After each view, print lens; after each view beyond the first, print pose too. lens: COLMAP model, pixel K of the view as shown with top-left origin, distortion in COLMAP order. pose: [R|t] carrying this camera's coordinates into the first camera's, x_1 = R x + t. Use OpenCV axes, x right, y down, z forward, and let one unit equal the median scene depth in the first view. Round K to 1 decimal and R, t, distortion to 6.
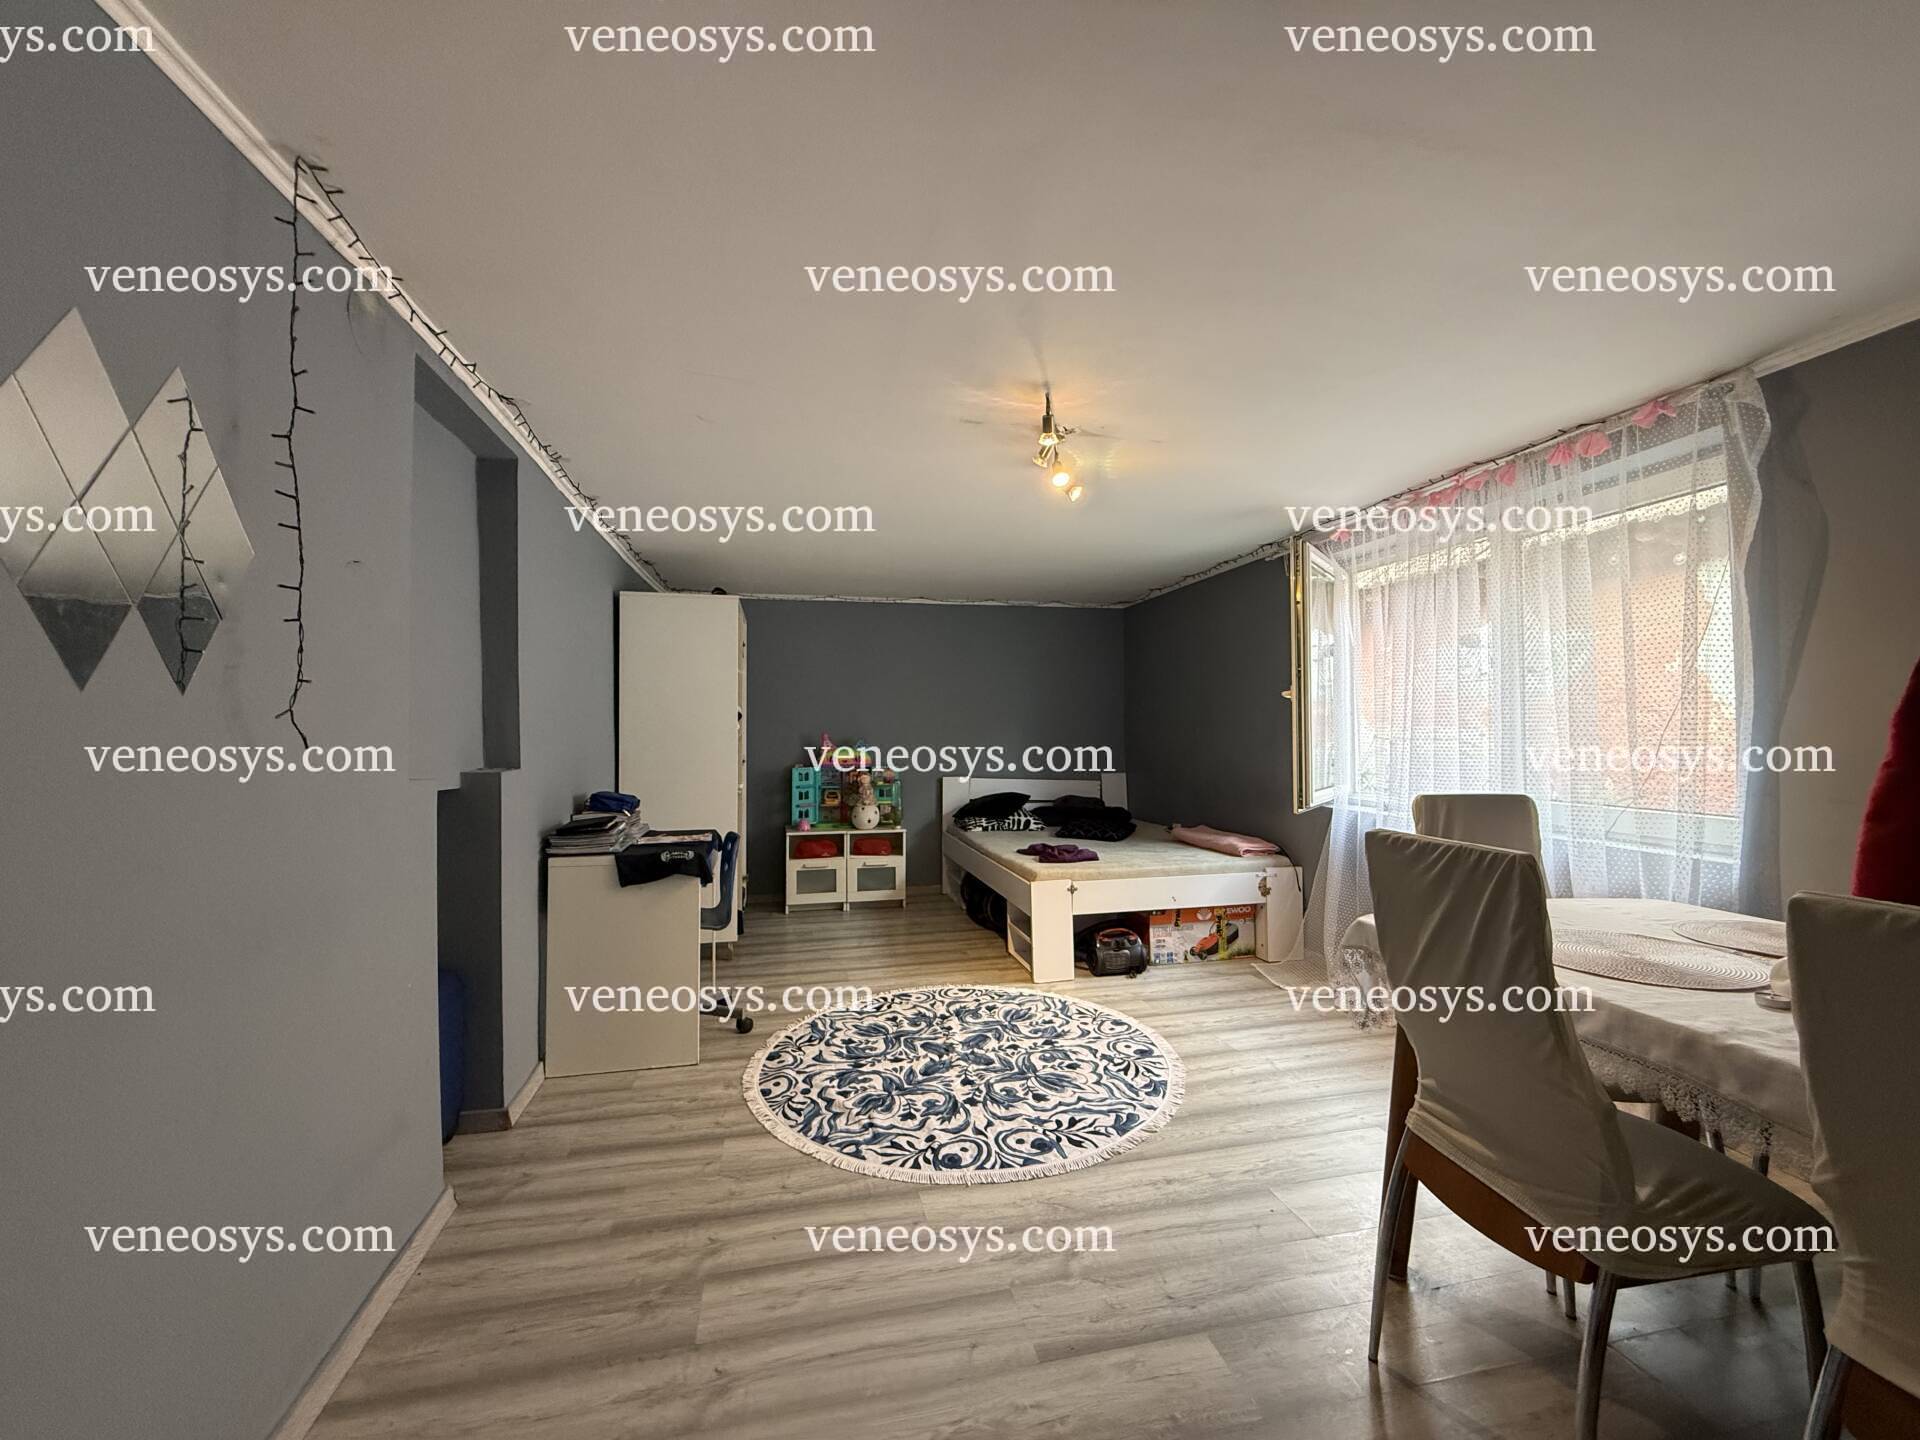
lens RADIAL K [[761.7, 0, 956.7], [0, 761.7, 716.4], [0, 0, 1]] dist [-0.002887, 0.000380]
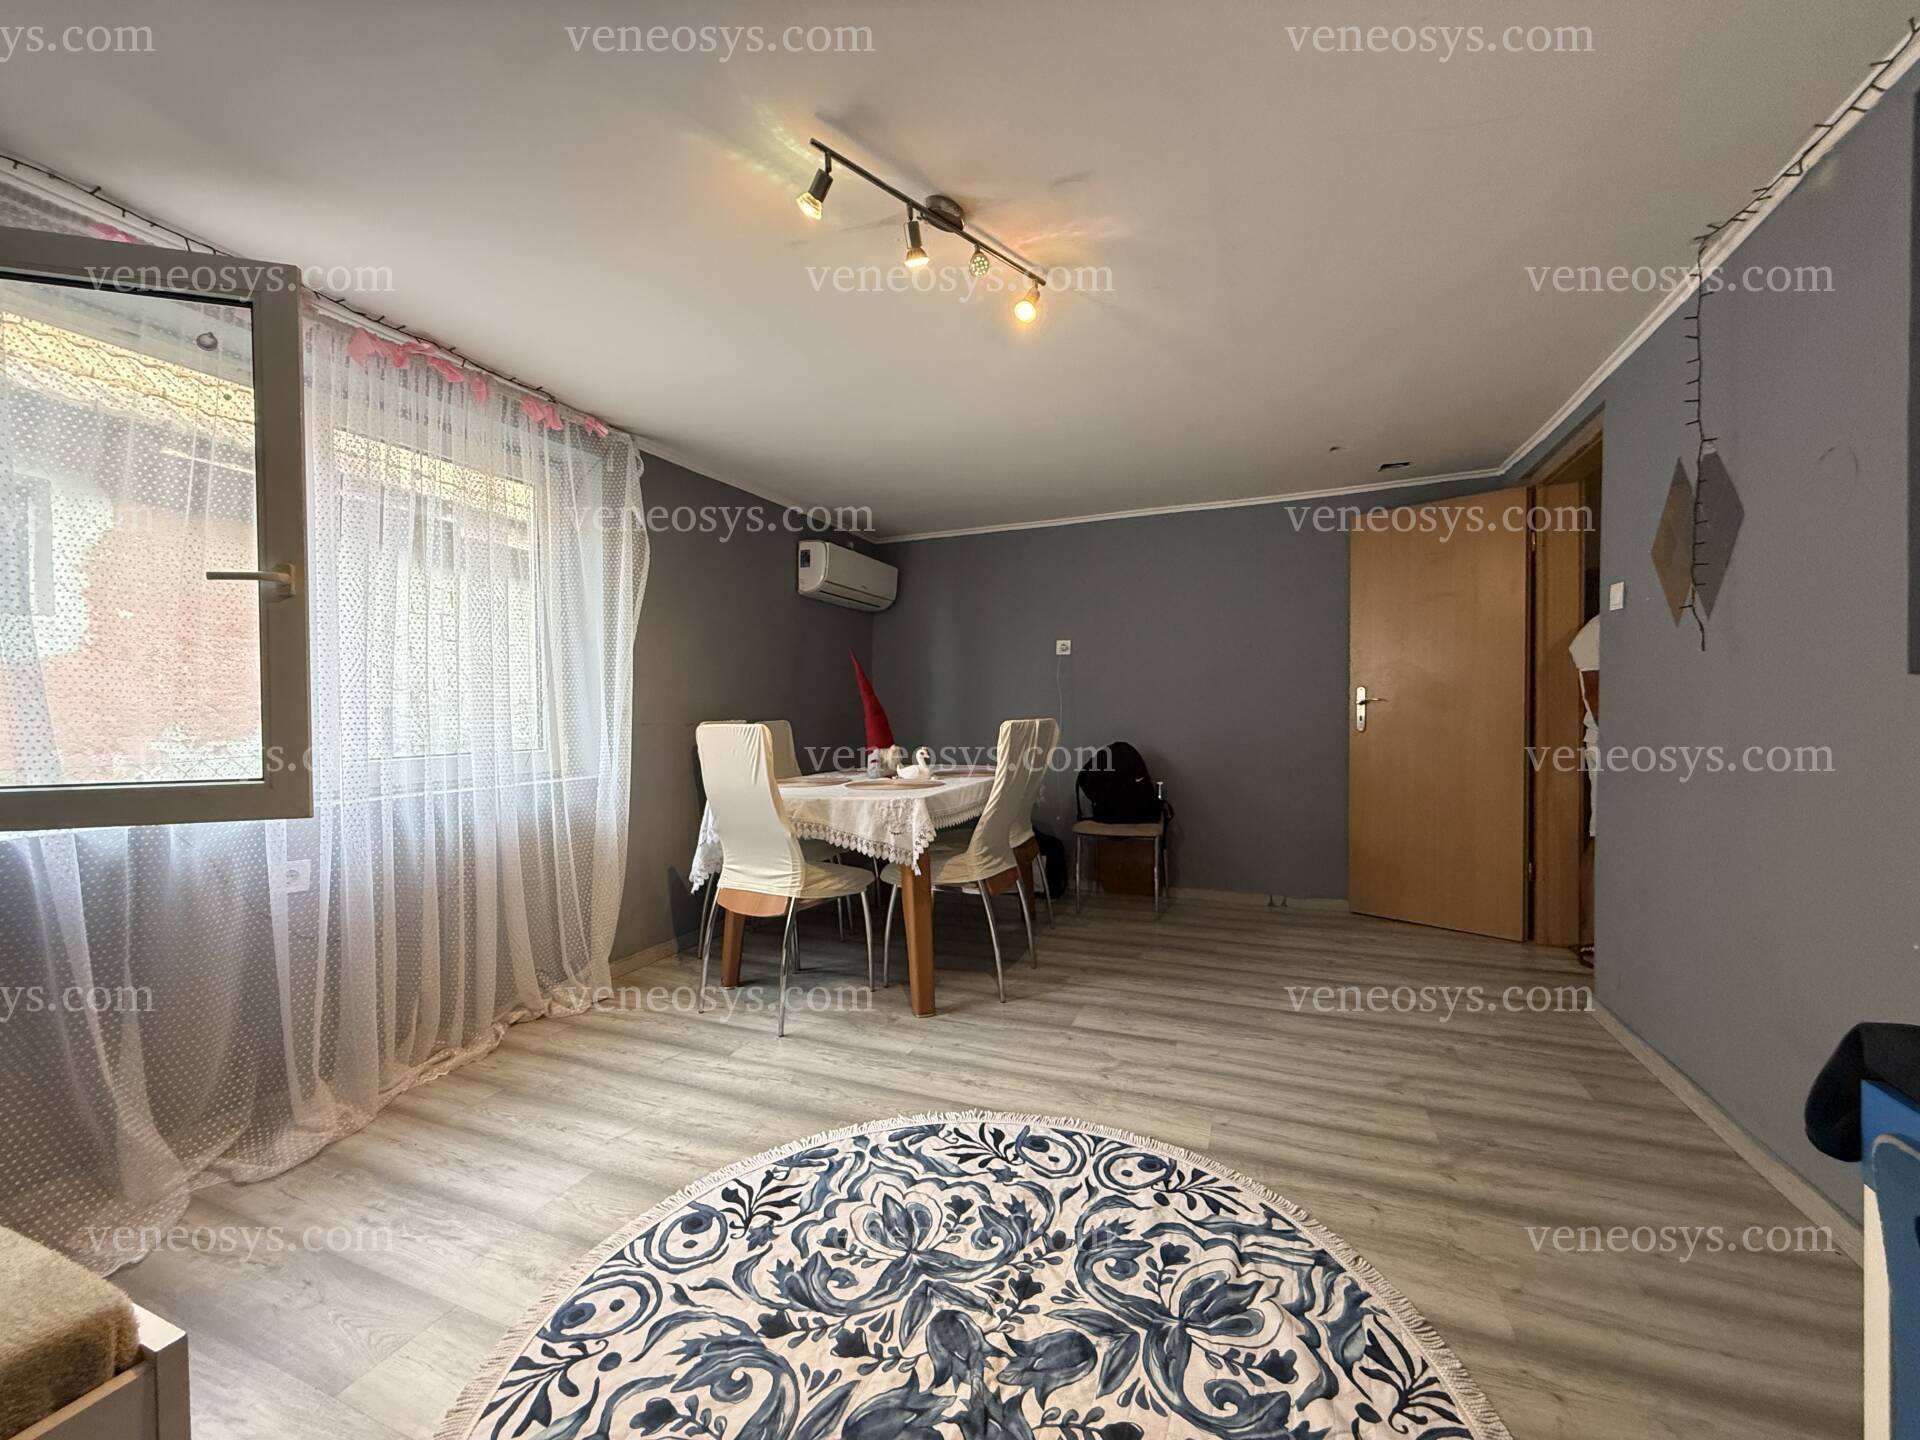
lens RADIAL K [[761.7, 0, 956.0], [0, 761.7, 723.3], [0, 0, 1]] dist [-0.002887, 0.000380]
pose [[-0.818376, 0.007679, 0.574632, -0.279392], [0.007604, 0.999968, -0.002534, 0.095149], [-0.574633, 0.002296, -0.818408, 1.616243]]
